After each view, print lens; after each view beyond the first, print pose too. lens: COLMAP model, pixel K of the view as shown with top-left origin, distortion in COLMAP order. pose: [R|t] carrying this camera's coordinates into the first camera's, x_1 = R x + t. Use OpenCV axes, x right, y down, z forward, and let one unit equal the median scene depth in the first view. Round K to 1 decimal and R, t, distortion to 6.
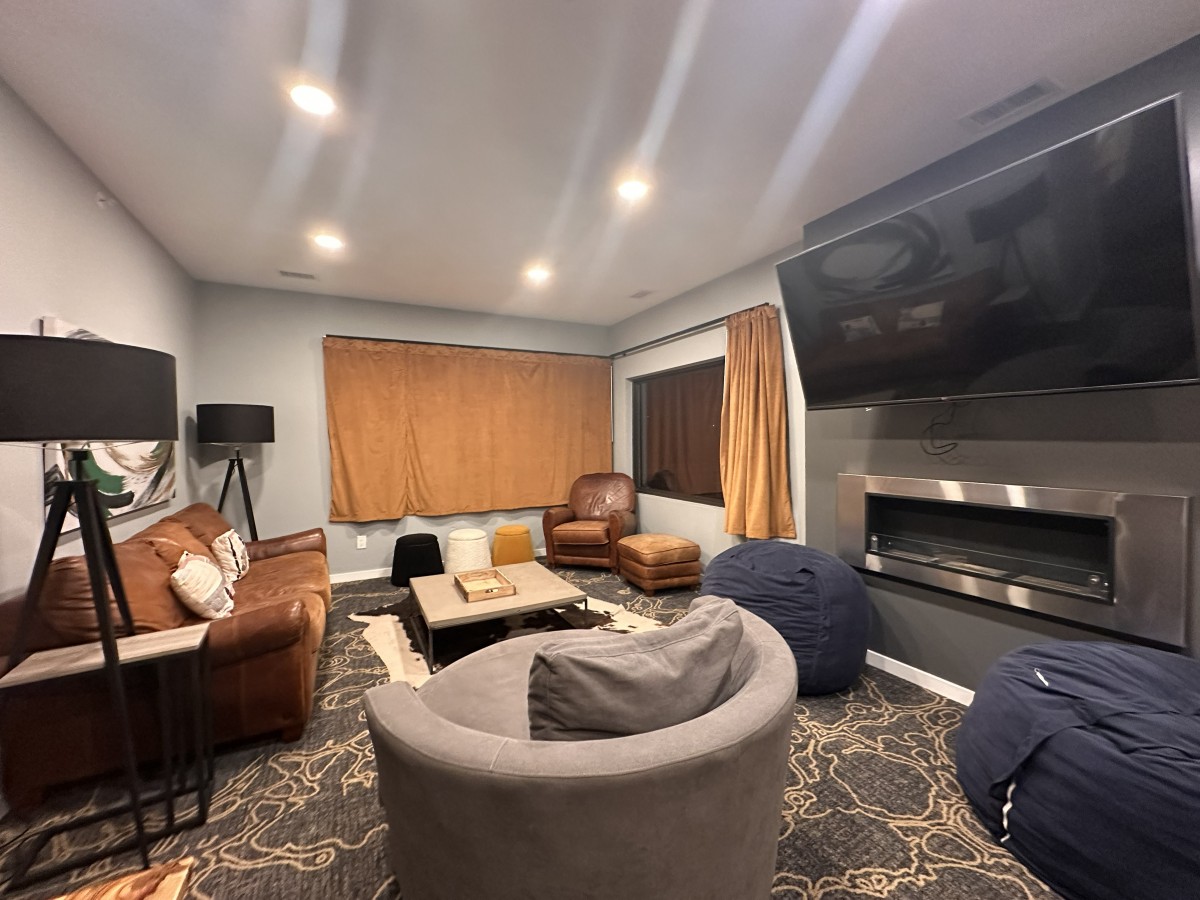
lens RADIAL K [[478.6, 0, 598.6], [0, 478.6, 452.4], [0, 0, 1]] dist [-0.000263, 0.000356]
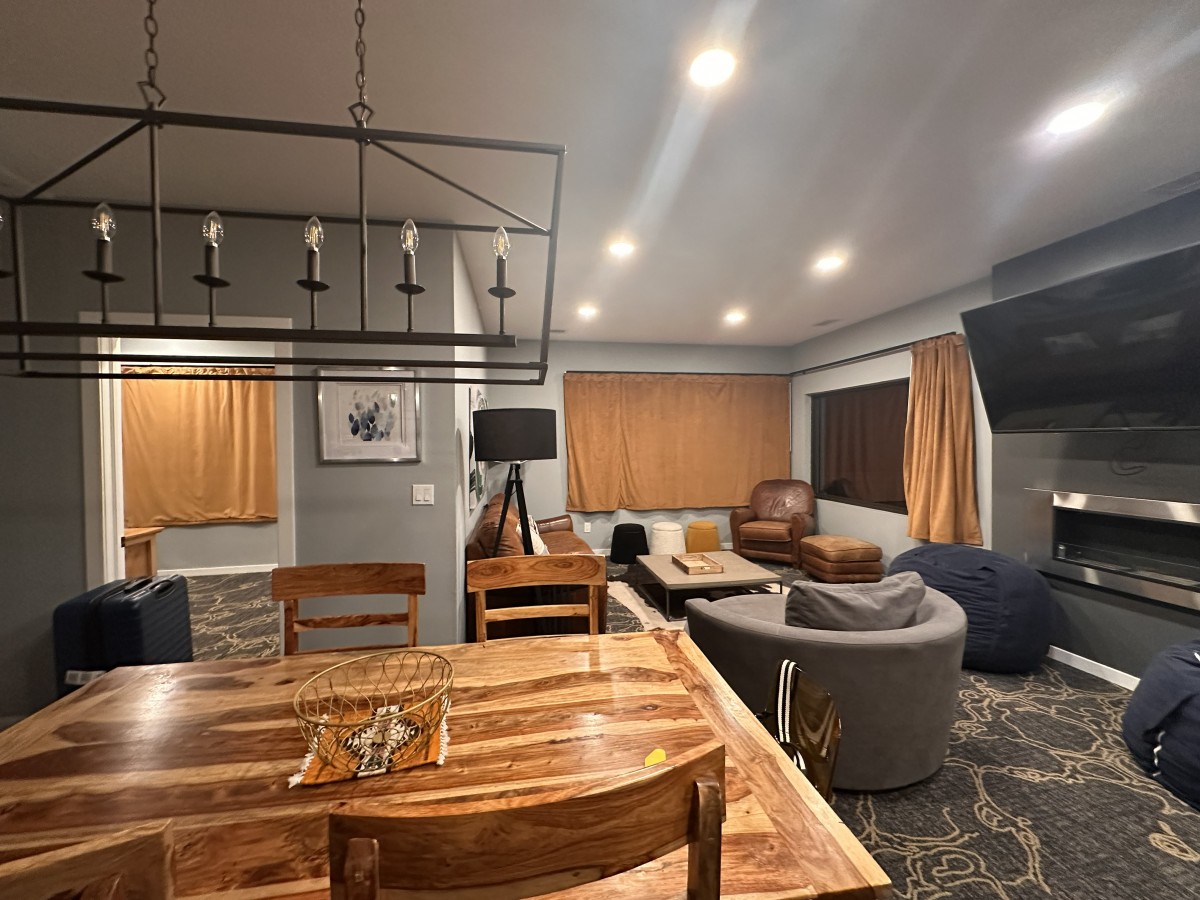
lens RADIAL K [[478.6, 0, 598.6], [0, 478.6, 452.4], [0, 0, 1]] dist [-0.000263, 0.000356]
pose [[0.952329, 0.011267, -0.304866, -0.092114], [-0.011875, 0.999929, -0.000139, -0.023330], [0.304843, 0.003752, 0.952395, -0.308776]]
